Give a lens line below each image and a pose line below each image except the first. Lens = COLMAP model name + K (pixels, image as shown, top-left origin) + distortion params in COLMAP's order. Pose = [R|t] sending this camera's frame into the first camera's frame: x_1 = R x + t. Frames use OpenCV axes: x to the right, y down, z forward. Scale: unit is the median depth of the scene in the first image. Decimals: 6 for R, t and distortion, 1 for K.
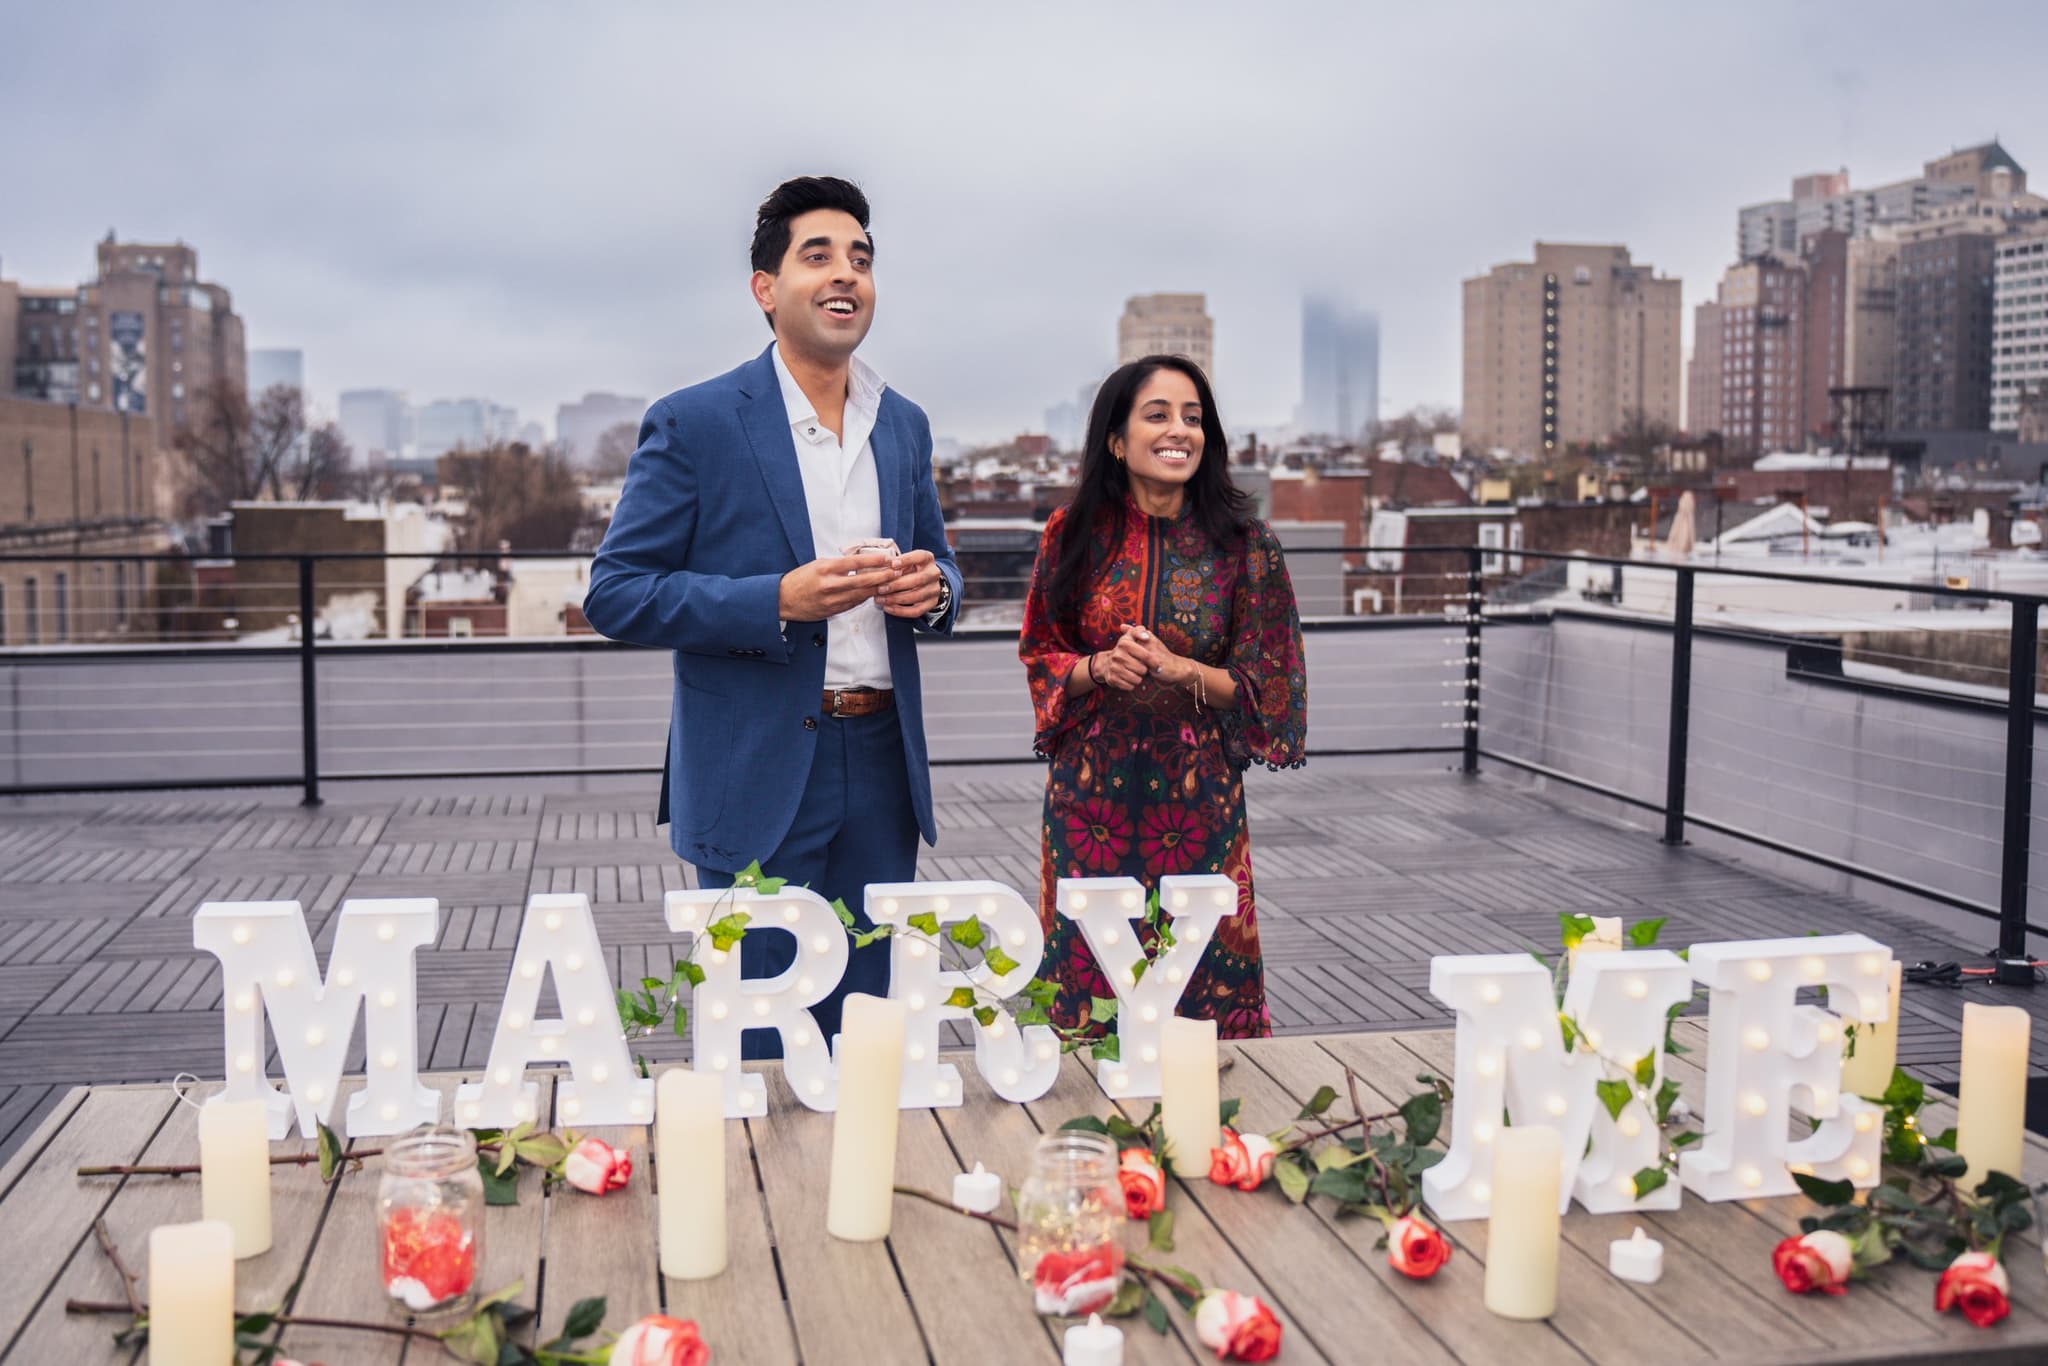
lens RADIAL K [[2036.5, 0, 1018.0], [0, 2036.5, 592.5], [0, 0, 1]] dist [-0.014517, 0.000000]
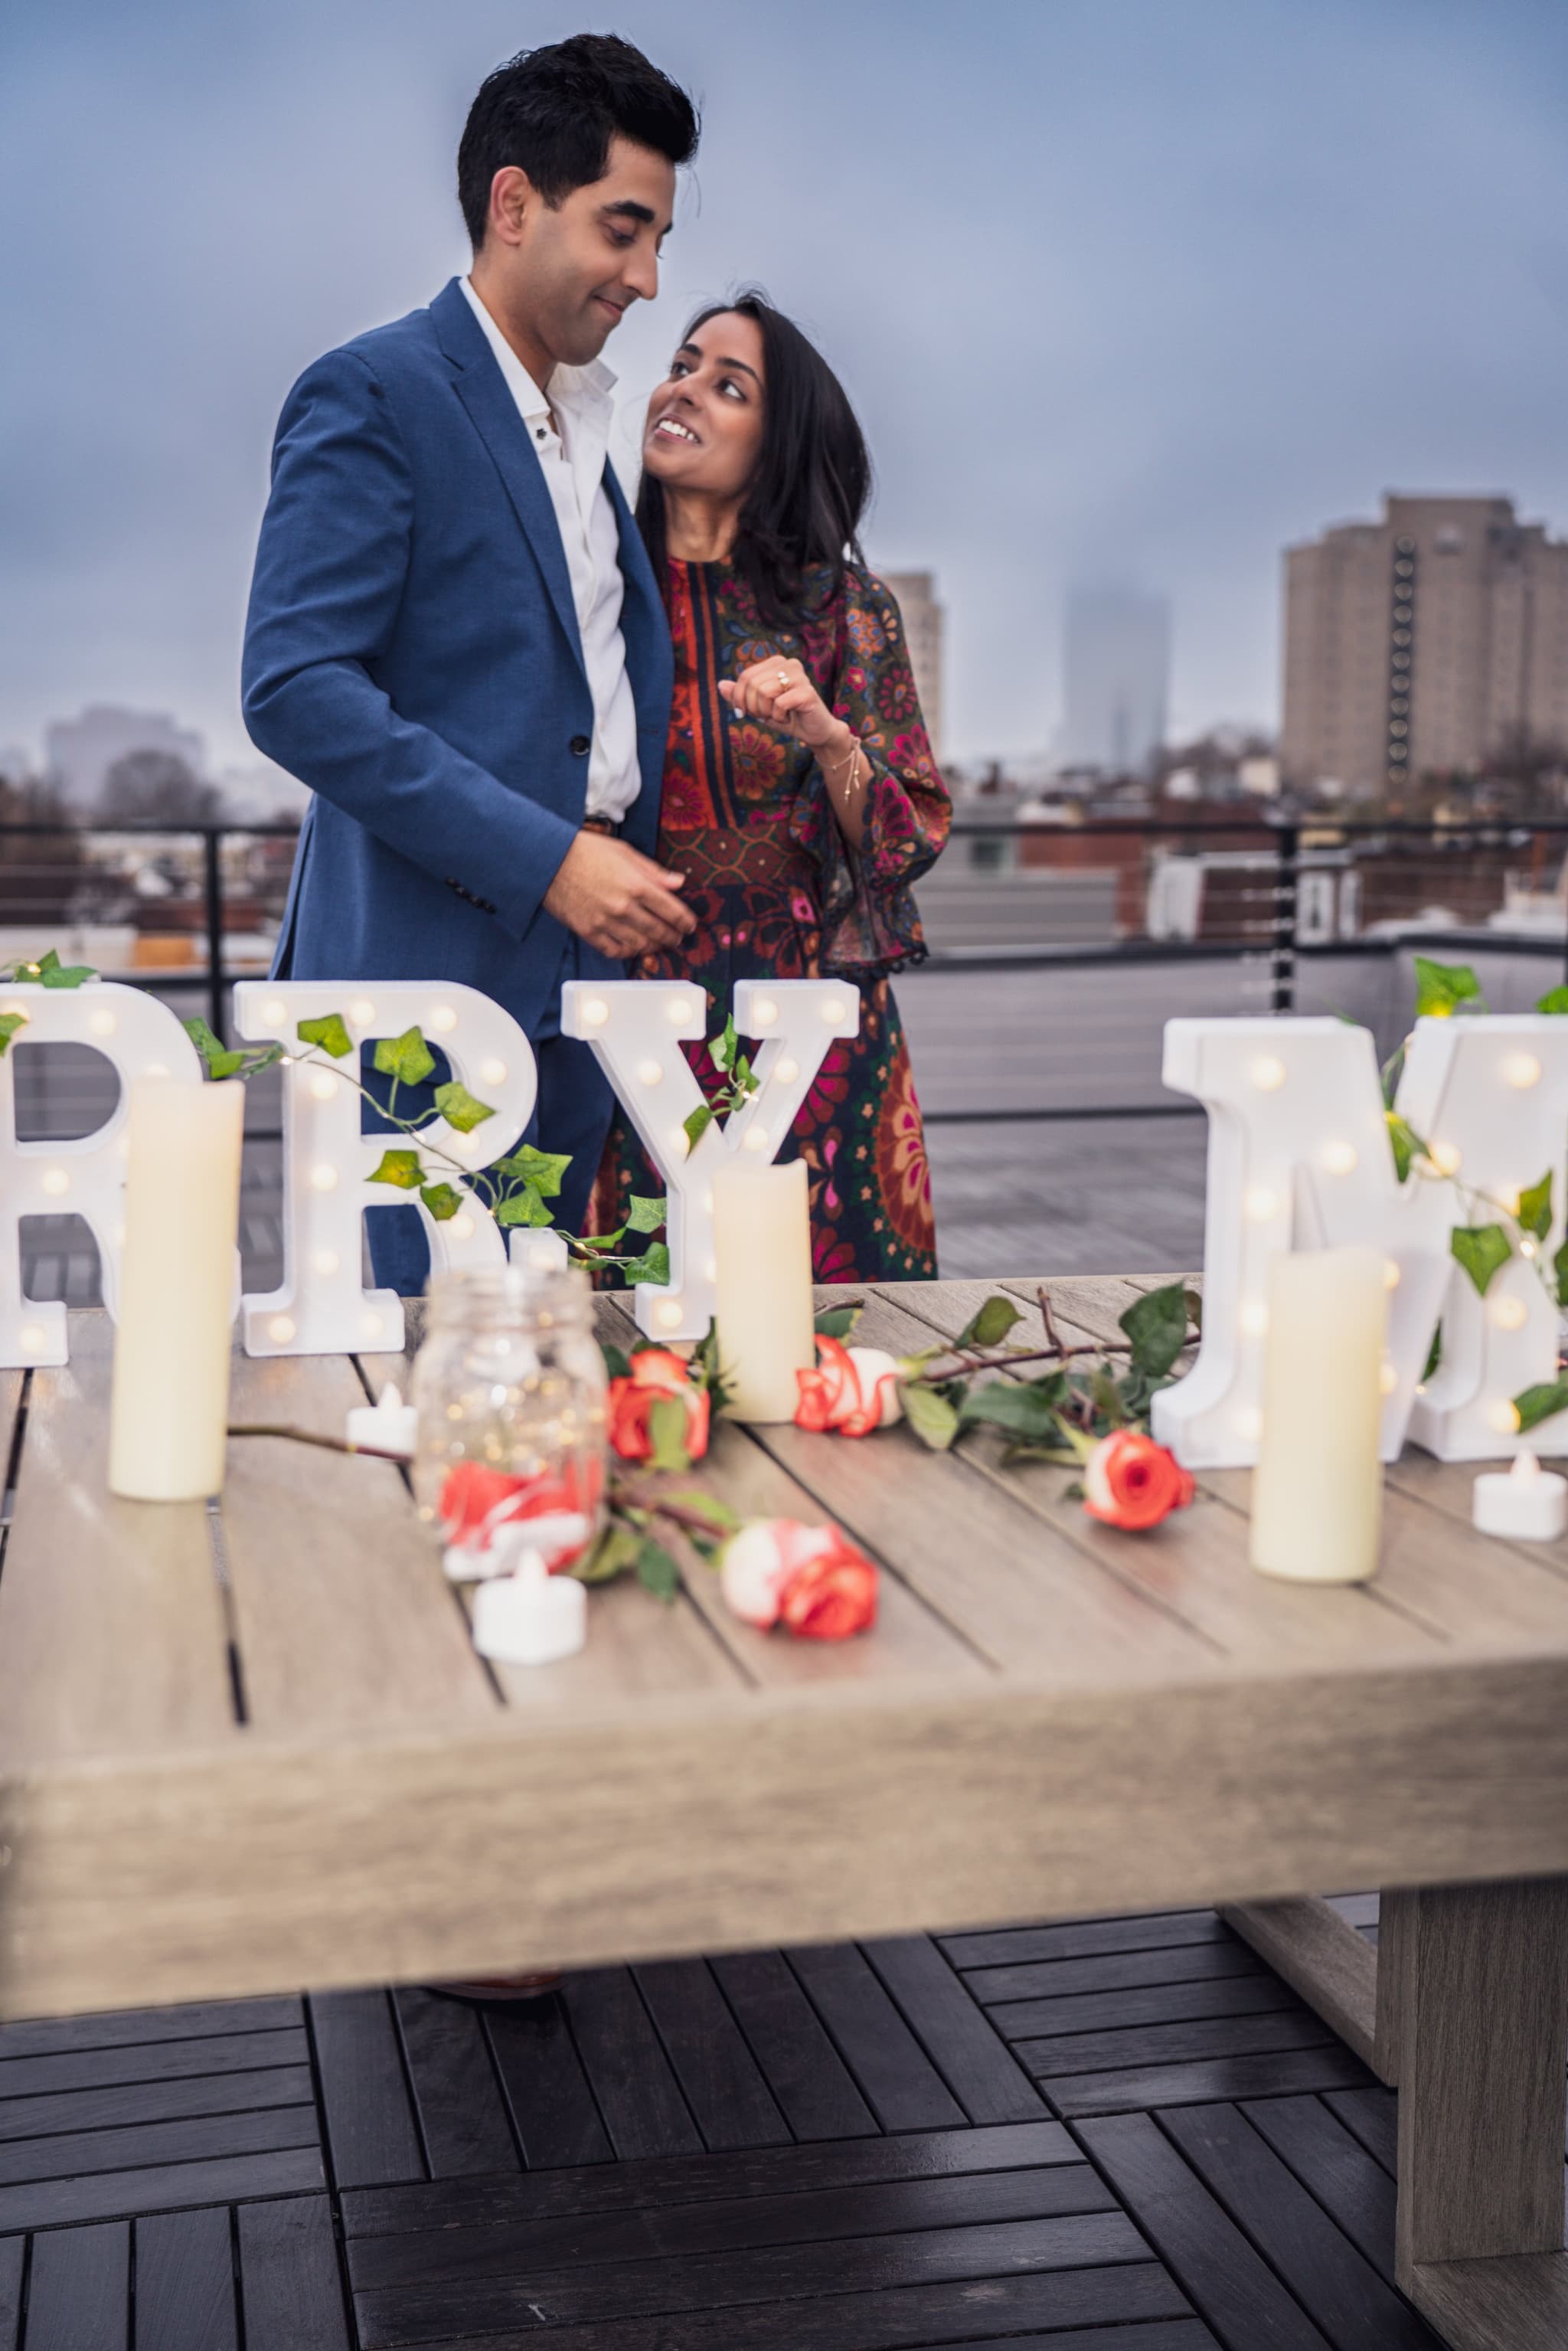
lens RADIAL K [[2702.6, 0, 778.1], [0, 2702.6, 1159.6], [0, 0, 1]] dist [0.164914, 0.000000]
pose [[0.999411, -0.009309, 0.033031, 0.064381], [0.007188, 0.997940, 0.063753, 0.162846], [-0.033557, -0.063478, 0.997419, 0.220438]]
